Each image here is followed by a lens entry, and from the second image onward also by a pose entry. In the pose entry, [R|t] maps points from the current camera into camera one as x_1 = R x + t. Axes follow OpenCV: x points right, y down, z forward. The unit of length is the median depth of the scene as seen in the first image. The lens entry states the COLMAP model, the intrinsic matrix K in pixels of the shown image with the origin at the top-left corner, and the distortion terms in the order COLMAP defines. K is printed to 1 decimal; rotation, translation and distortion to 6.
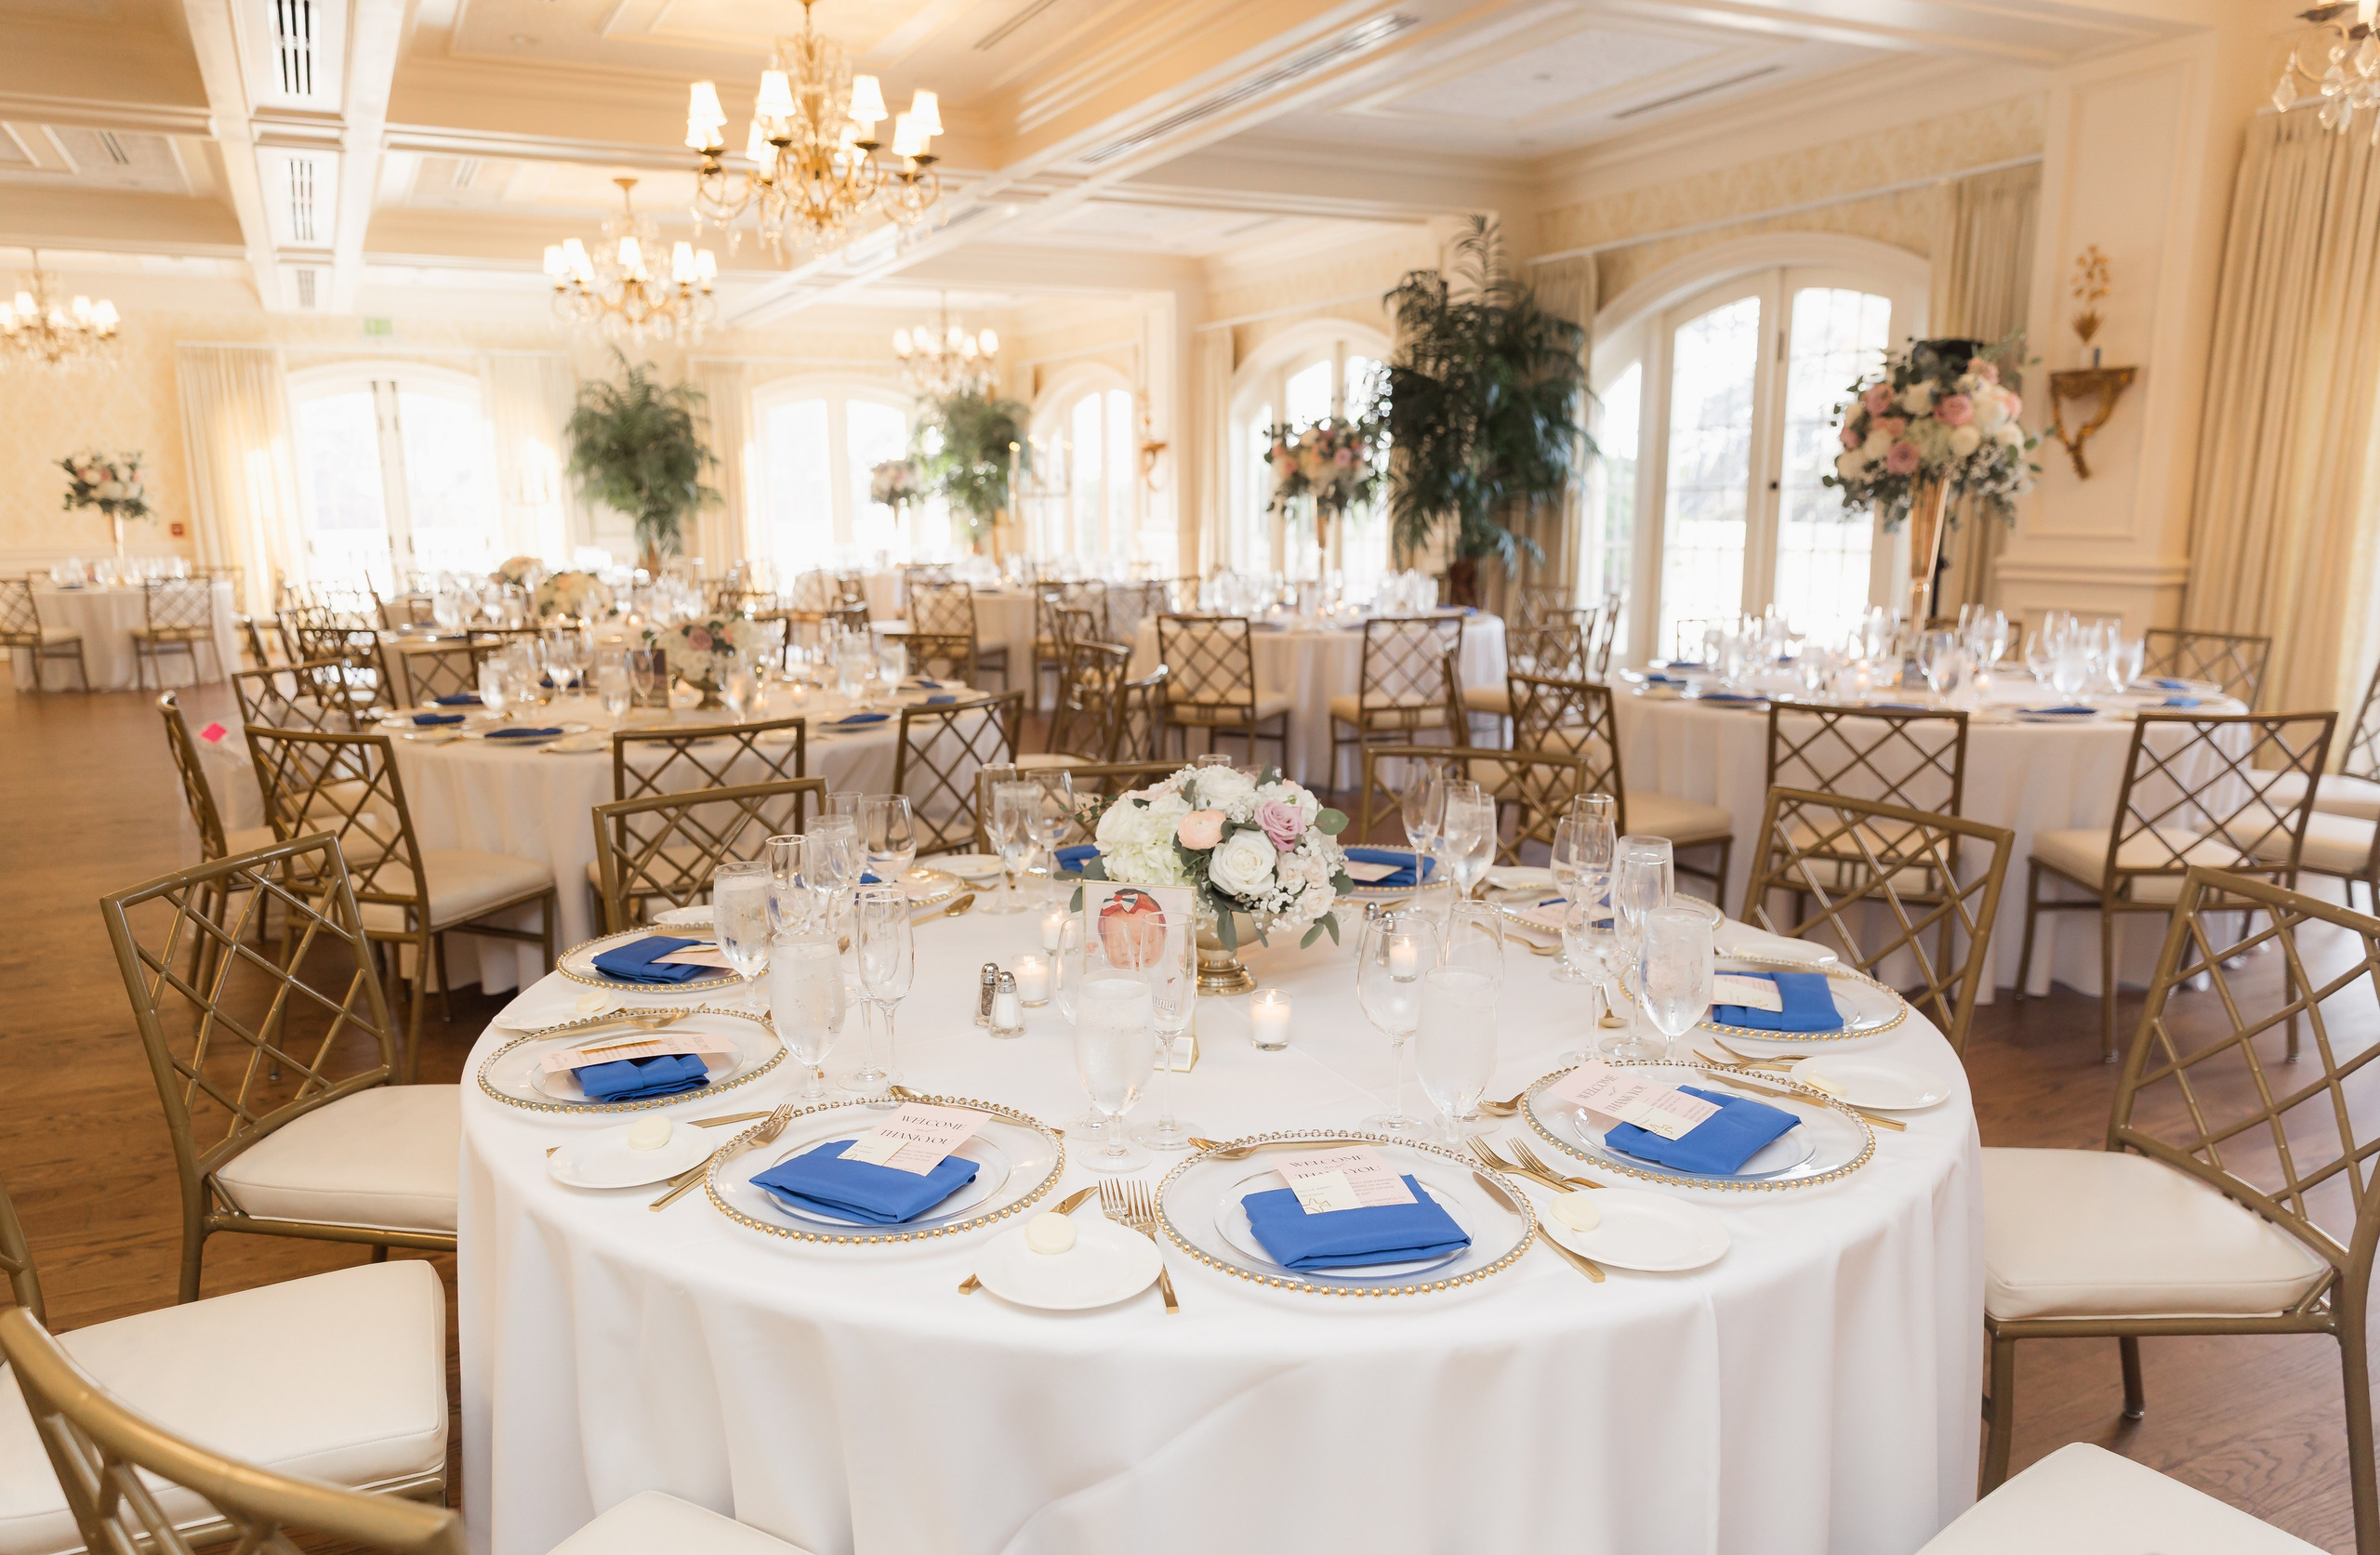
lens RADIAL K [[1673.8, 0, 1178.0], [0, 1673.8, 825.8], [0, 0, 1]] dist [0.009449, -0.000131]
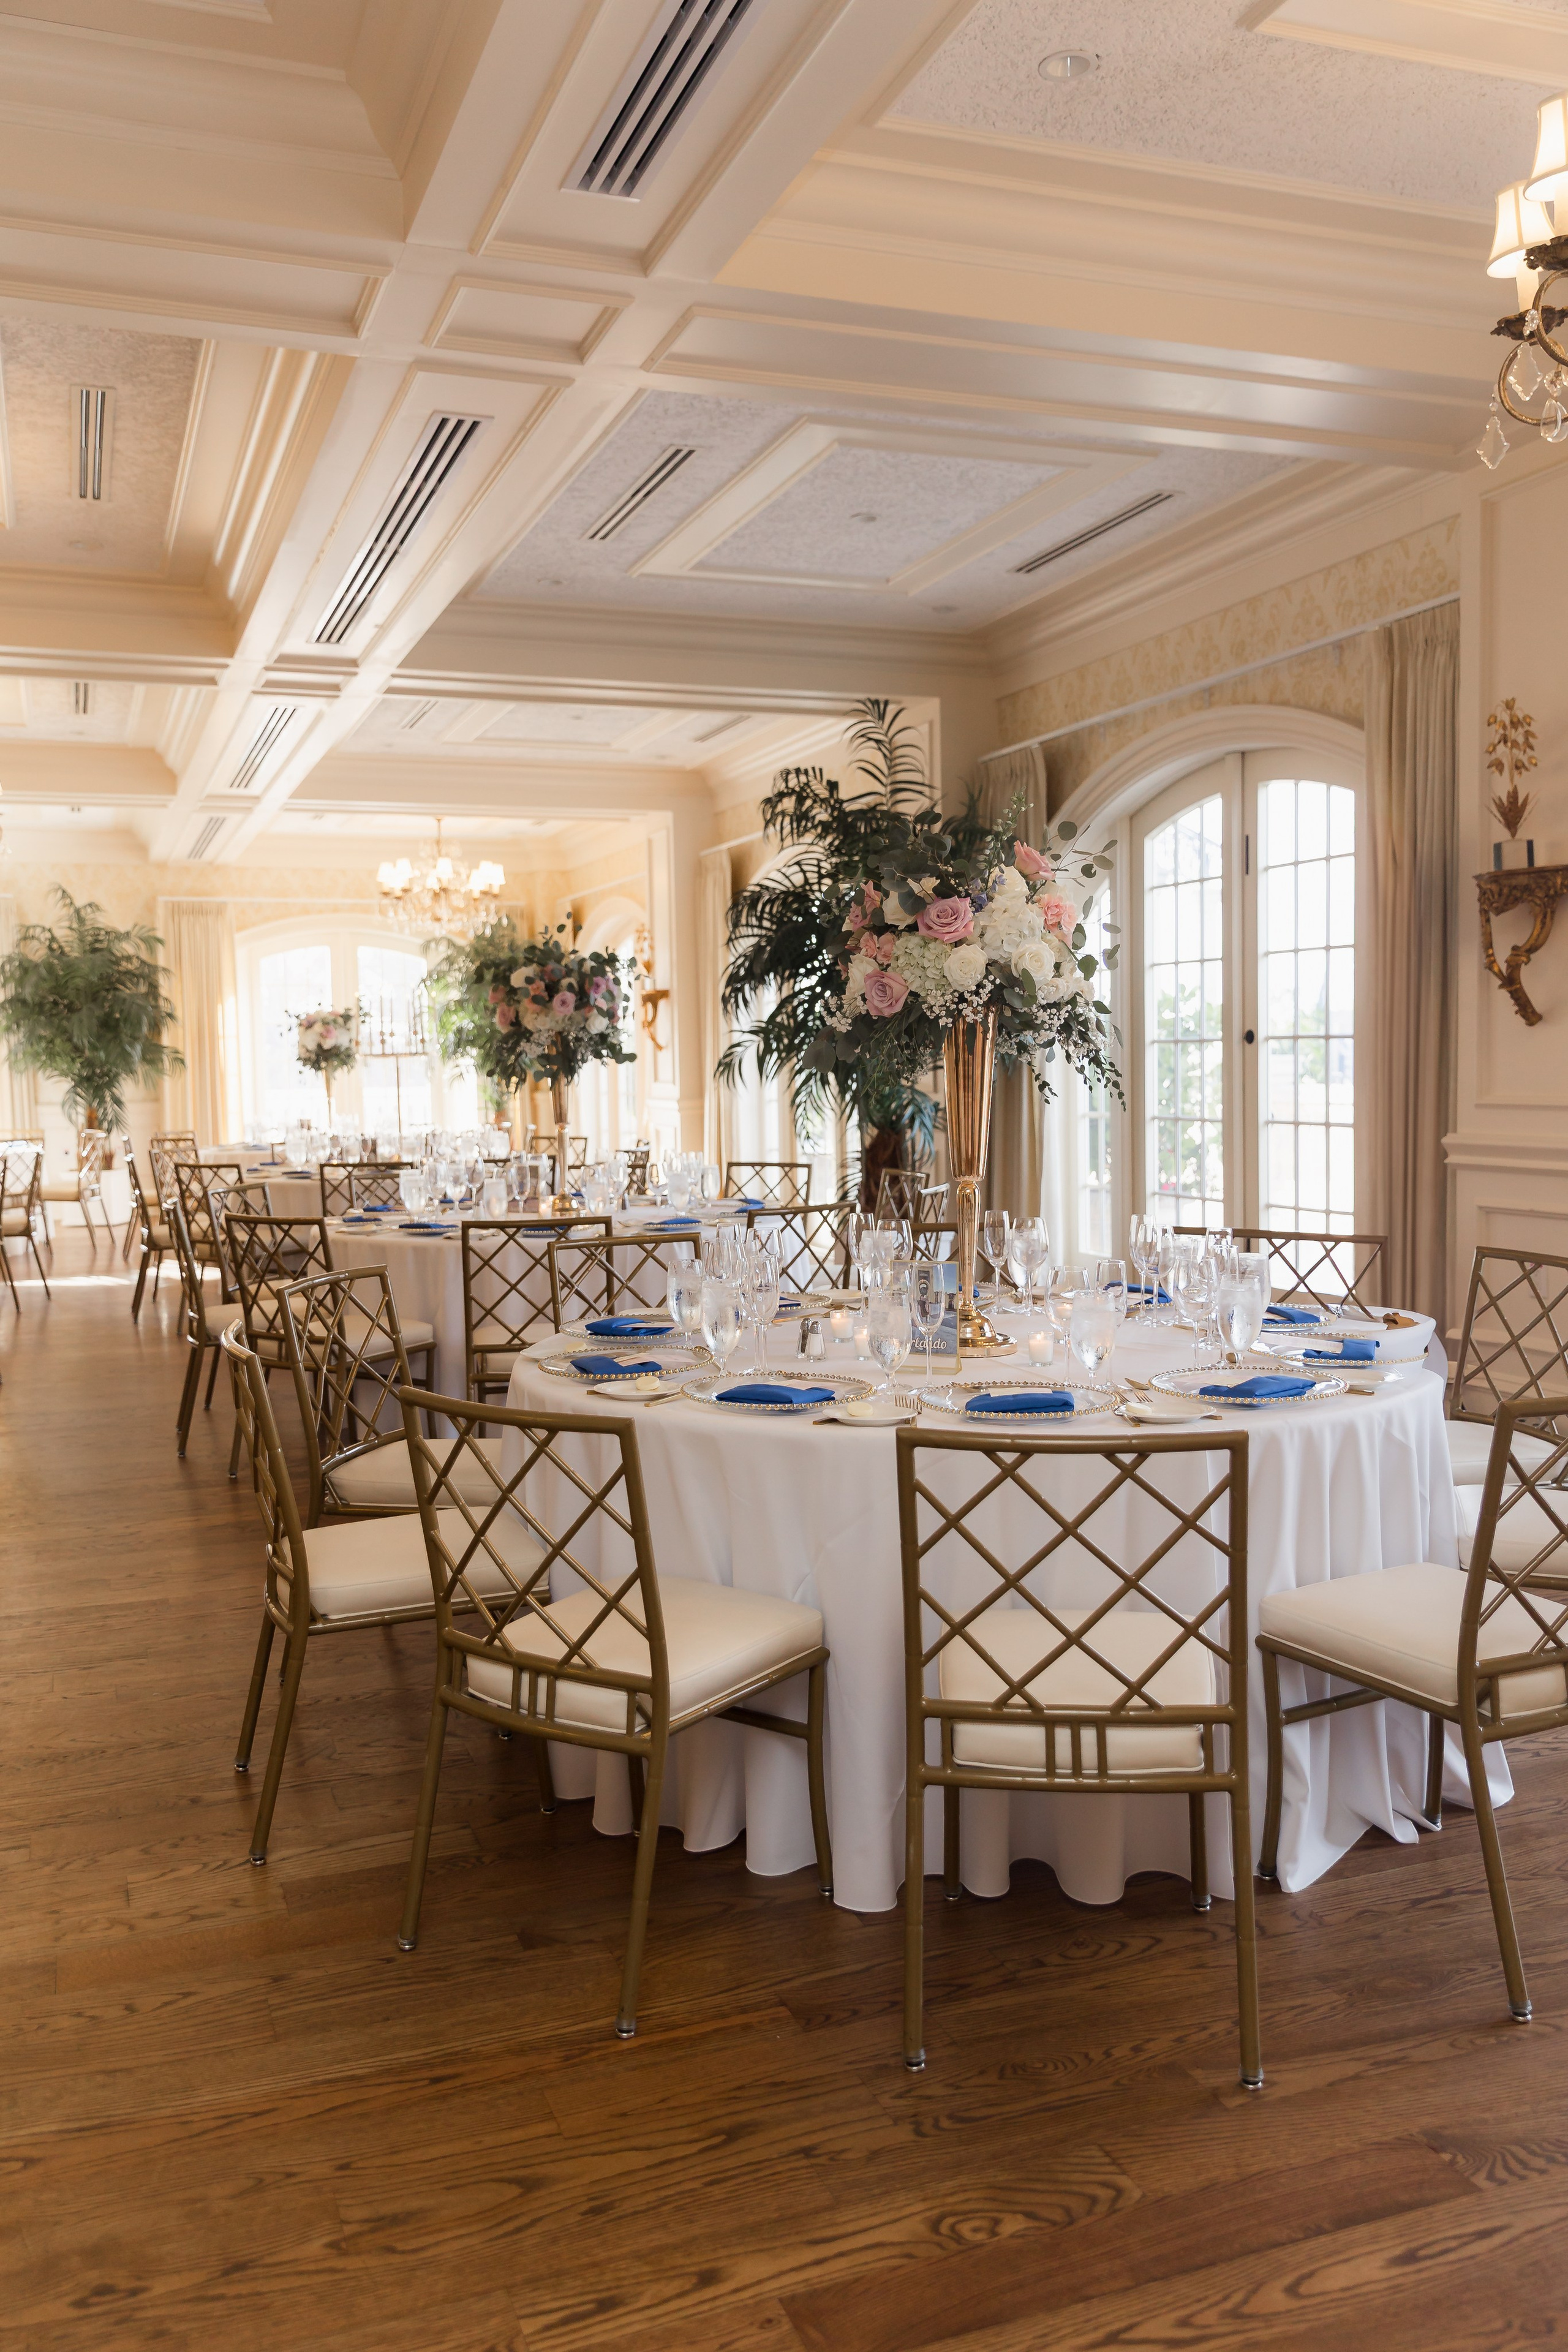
lens RADIAL K [[1944.4, 0, 784.0], [0, 1944.4, 1176.0], [0, 0, 1]] dist [0.033980, 0.000377]
pose [[0.994638, 0.000902, -0.103418, 0.247237], [-0.014520, 0.991276, -0.131000, -0.026933], [0.102398, 0.131799, 0.985973, 0.141039]]
